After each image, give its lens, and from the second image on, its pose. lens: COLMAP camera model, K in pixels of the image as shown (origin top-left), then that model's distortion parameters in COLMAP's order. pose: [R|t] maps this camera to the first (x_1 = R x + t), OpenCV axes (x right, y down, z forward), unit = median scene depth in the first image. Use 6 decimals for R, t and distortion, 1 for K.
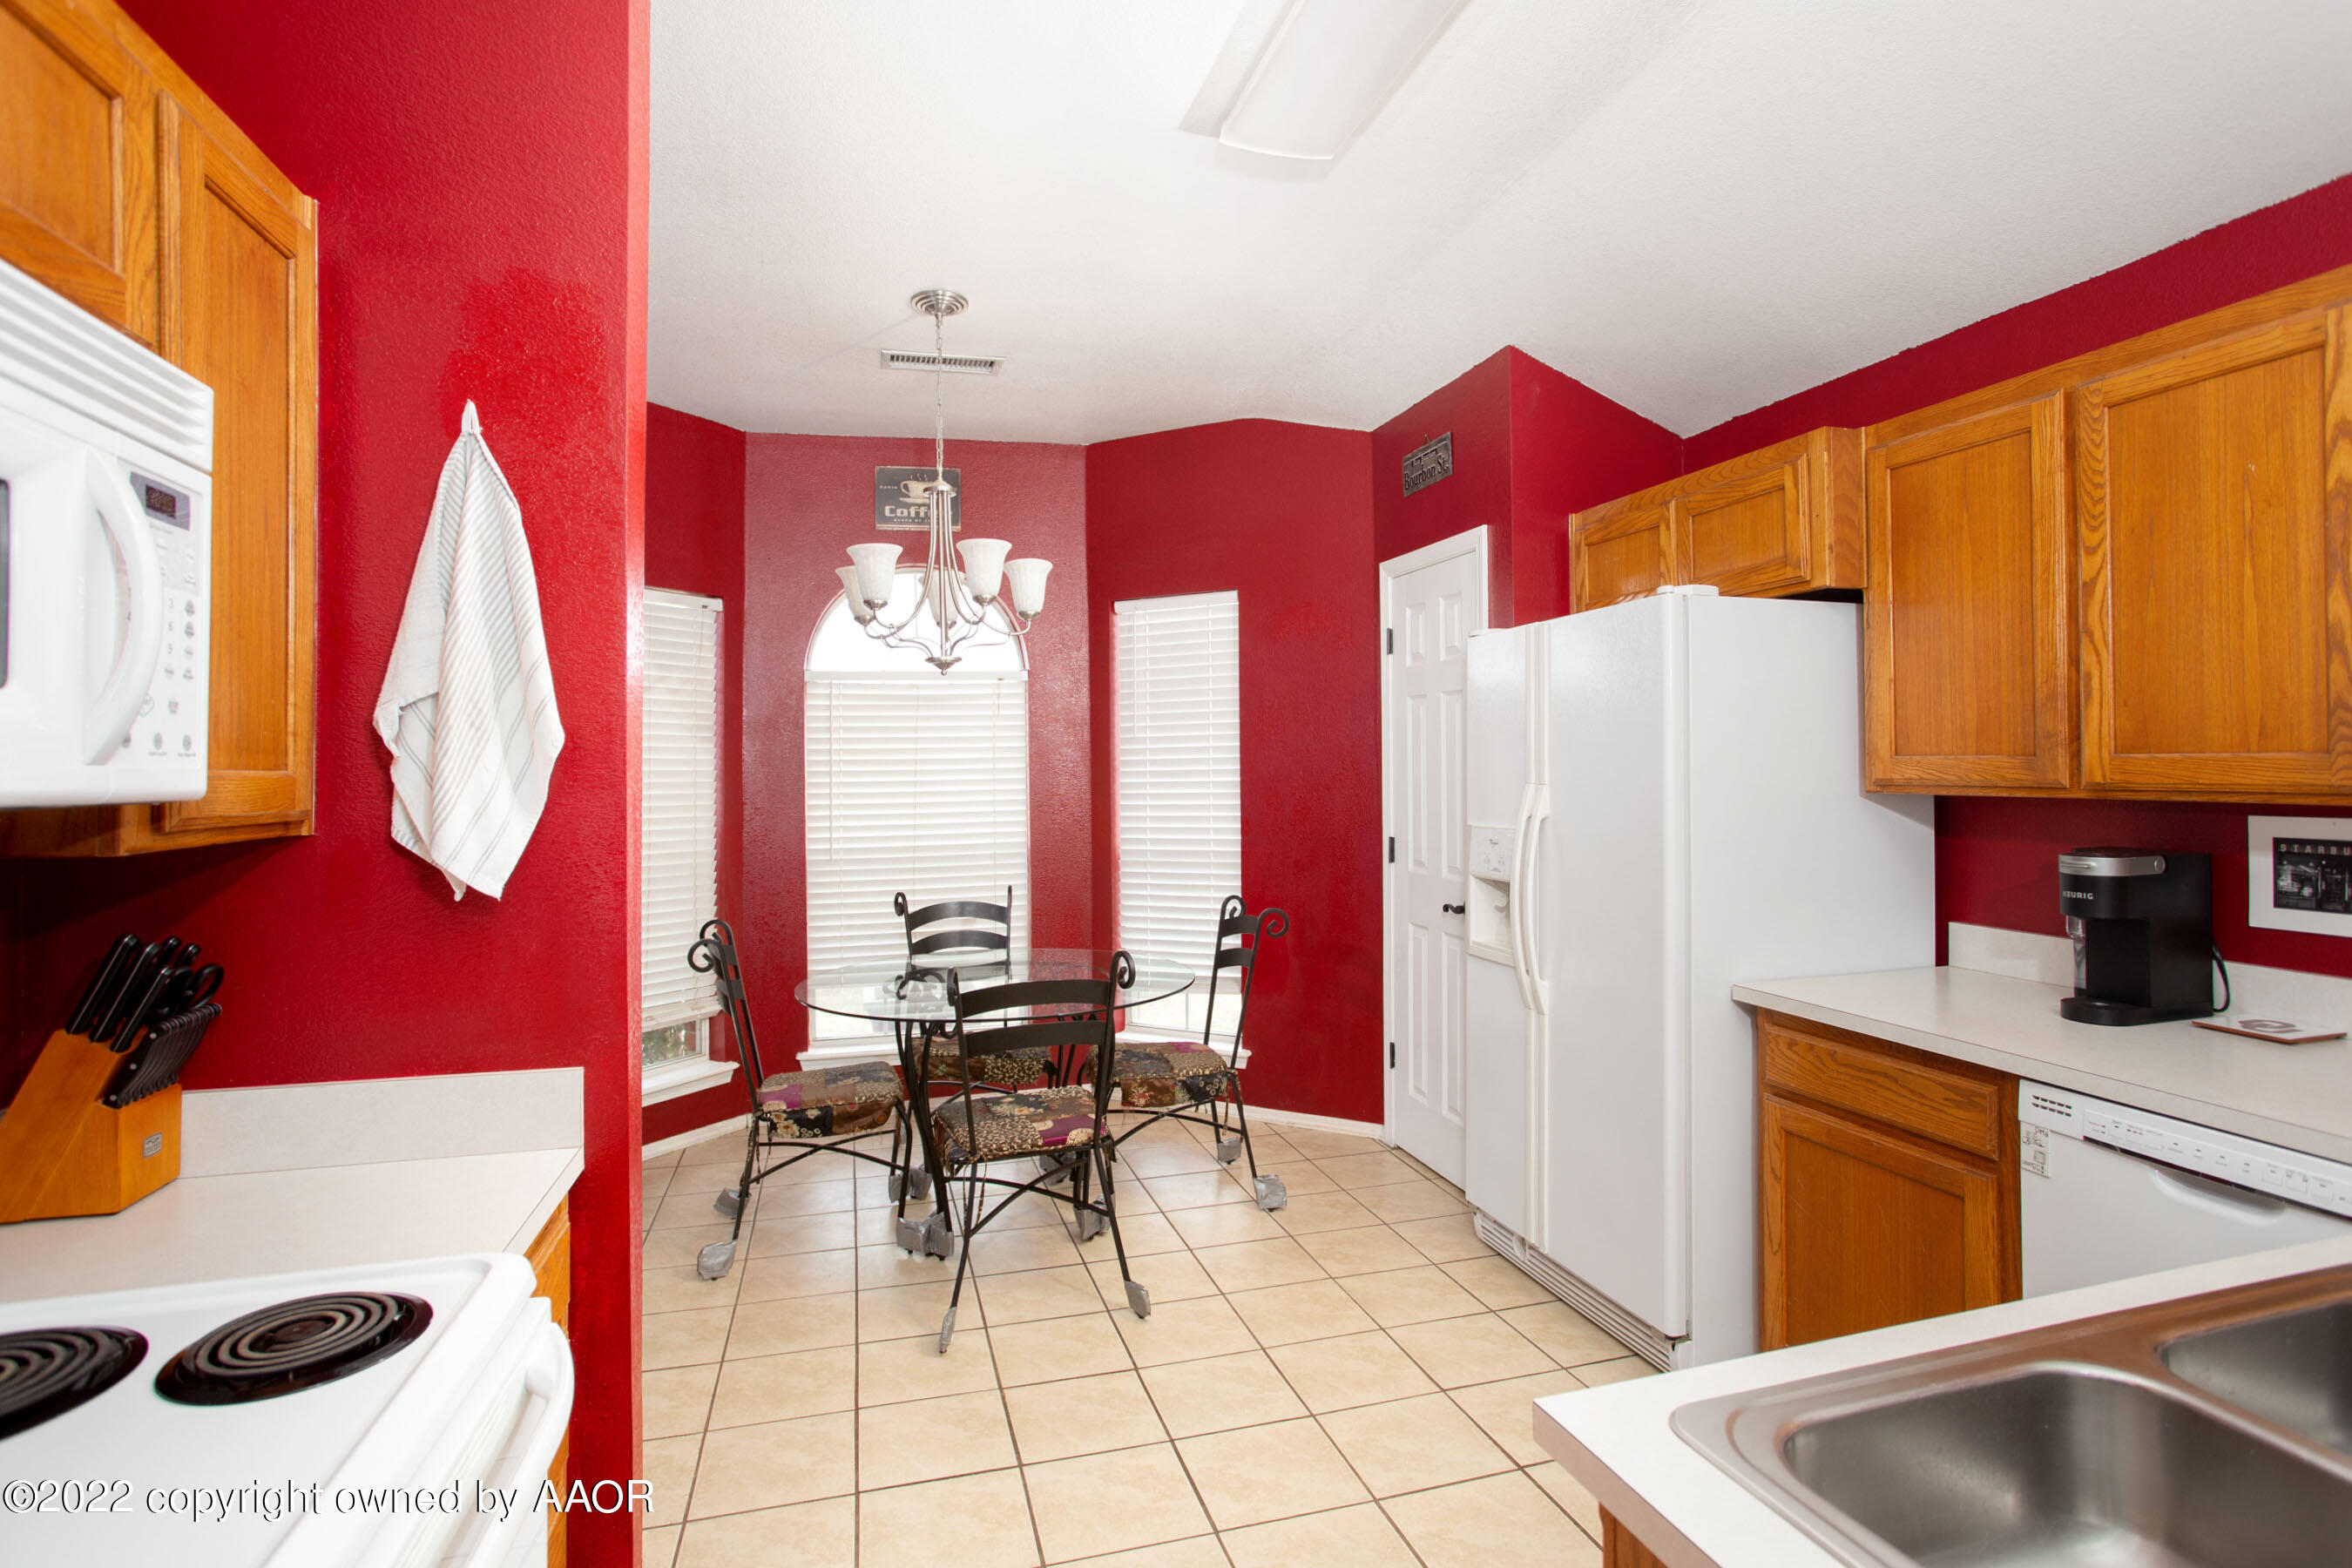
lens RADIAL K [[1167.7, 0, 1187.8], [0, 1167.7, 784.2], [0, 0, 1]] dist [-0.031849, 0.004681]
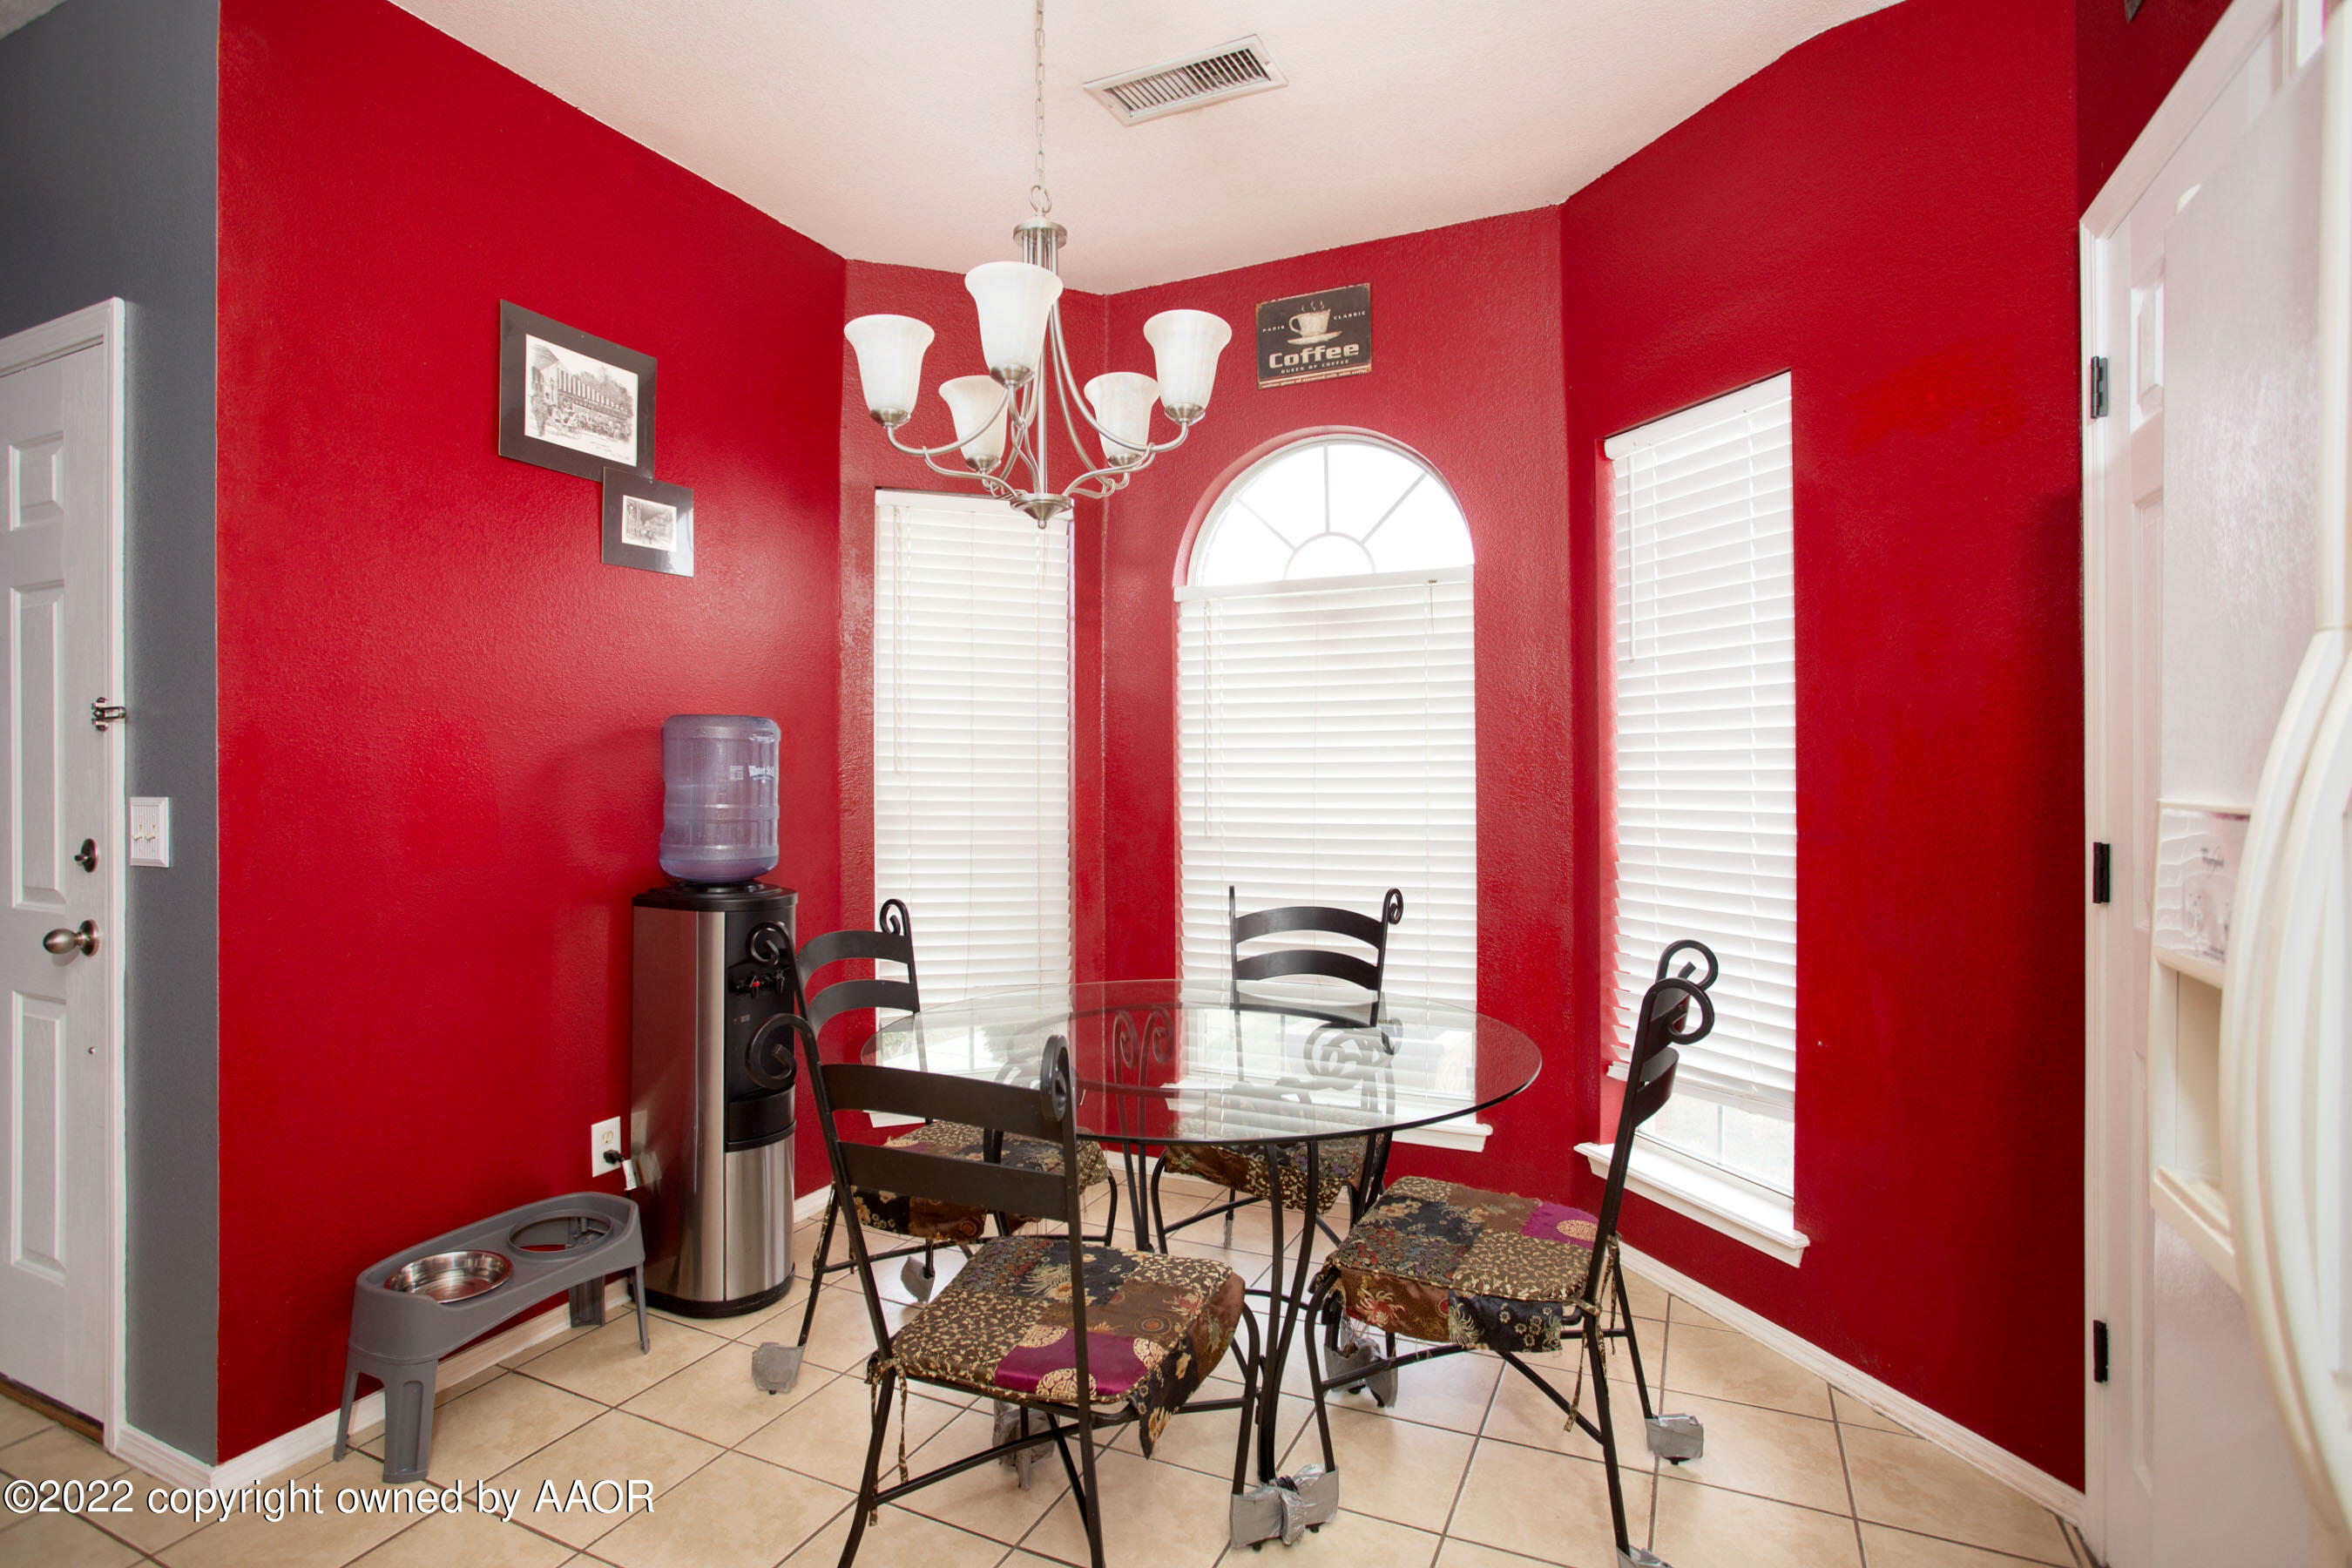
lens RADIAL K [[1167.7, 0, 1170.7], [0, 1167.7, 764.9], [0, 0, 1]] dist [-0.031849, 0.004681]
pose [[0.761613, 0.010137, -0.647953, 0.181476], [-0.017859, 0.999826, -0.005350, 0.024698], [0.647786, 0.015647, 0.761661, 0.443485]]
